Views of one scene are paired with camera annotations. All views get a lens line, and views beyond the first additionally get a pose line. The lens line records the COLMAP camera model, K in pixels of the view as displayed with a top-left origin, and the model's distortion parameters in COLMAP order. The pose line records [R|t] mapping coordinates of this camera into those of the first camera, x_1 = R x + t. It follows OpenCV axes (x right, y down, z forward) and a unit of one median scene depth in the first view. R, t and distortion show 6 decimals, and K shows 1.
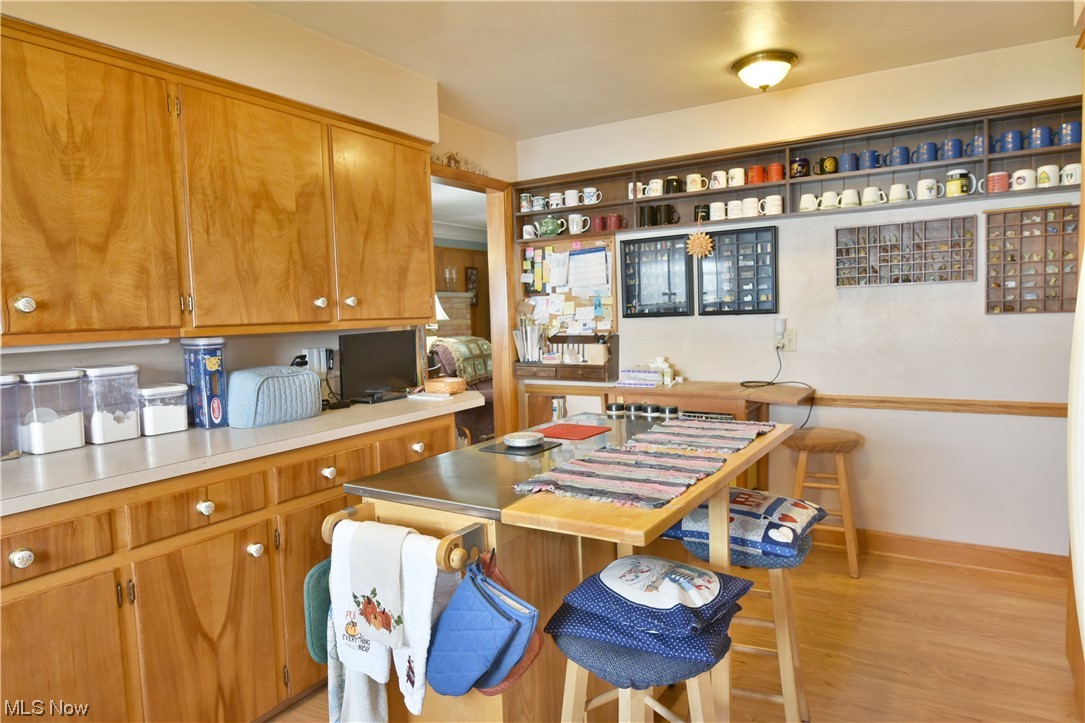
lens RADIAL K [[664.1, 0, 542.5], [0, 664.1, 361.5], [0, 0, 1]] dist [-0.011264, -0.004605]
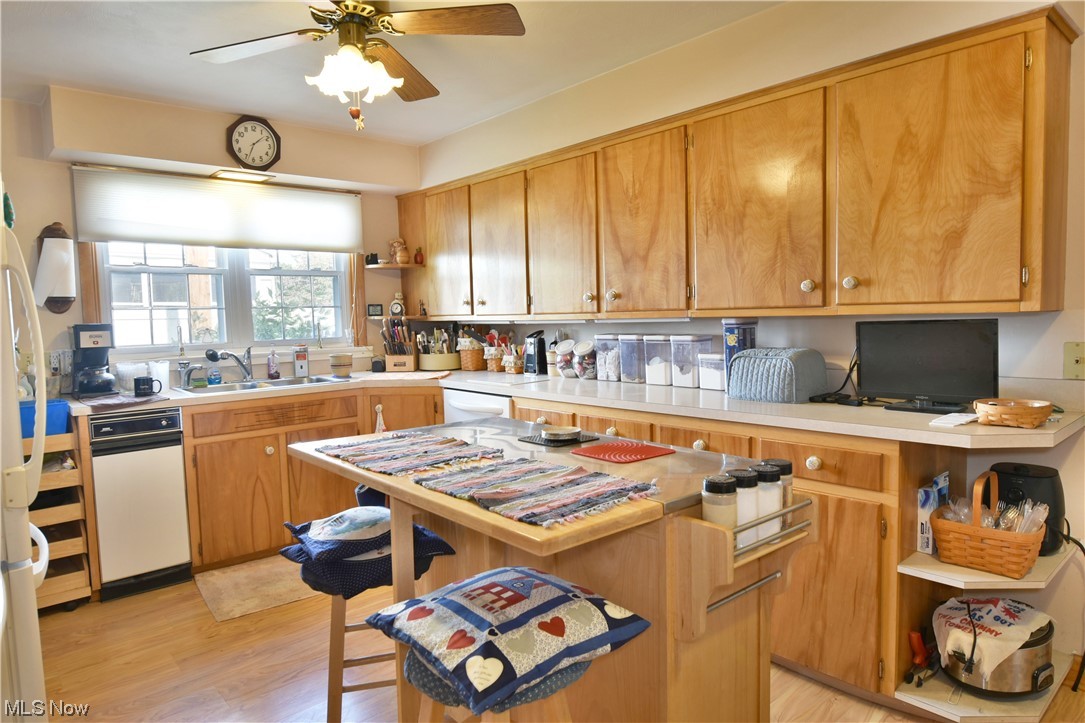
lens RADIAL K [[664.1, 0, 542.5], [0, 664.1, 361.5], [0, 0, 1]] dist [-0.011264, -0.004605]
pose [[-0.289300, 0.104560, -0.951511, 0.747994], [-0.038661, 0.991929, 0.120756, -0.089577], [0.956458, 0.071721, -0.282922, 1.004631]]
